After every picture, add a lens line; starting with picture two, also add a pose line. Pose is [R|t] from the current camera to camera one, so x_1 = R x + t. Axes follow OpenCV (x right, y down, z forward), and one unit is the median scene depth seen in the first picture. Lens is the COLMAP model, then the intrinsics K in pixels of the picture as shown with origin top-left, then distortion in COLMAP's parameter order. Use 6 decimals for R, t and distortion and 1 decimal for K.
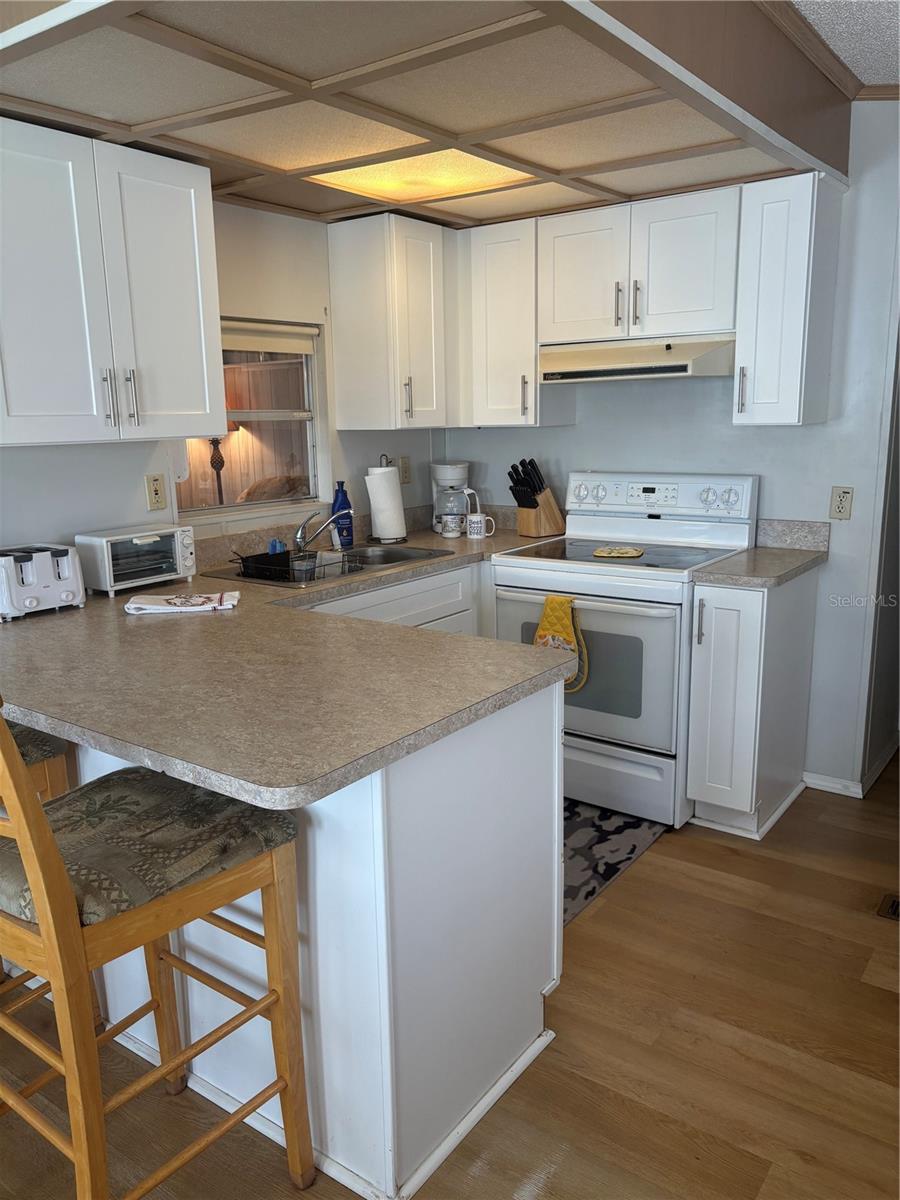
lens RADIAL K [[910.3, 0, 476.2], [0, 910.3, 615.1], [0, 0, 1]] dist [0.040966, -0.045549]
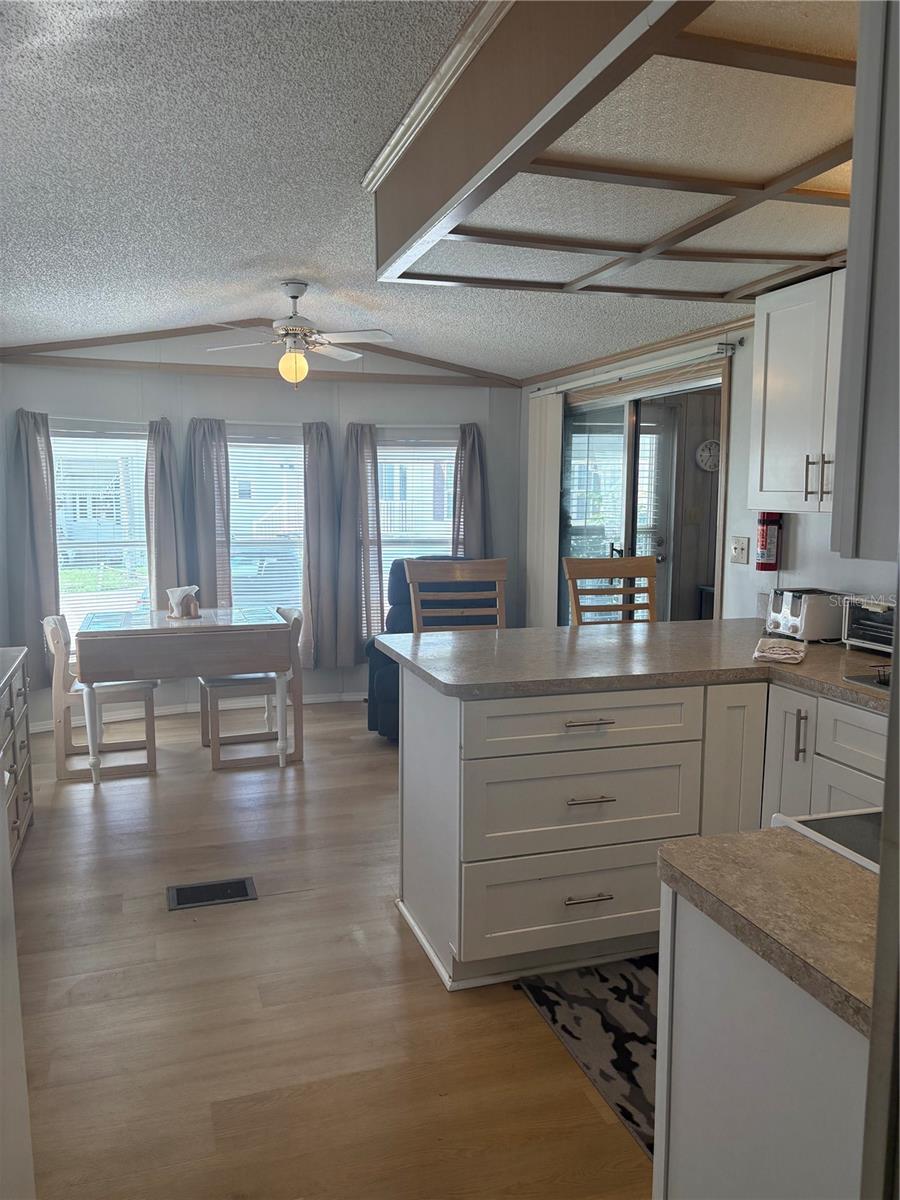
lens RADIAL K [[910.3, 0, 446.2], [0, 910.3, 605.0], [0, 0, 1]] dist [0.040966, -0.045549]
pose [[-0.581791, 0.107754, -0.806169, 0.652462], [-0.168931, 0.953561, 0.249368, -0.218335], [0.795601, 0.281267, -0.536570, 0.958874]]
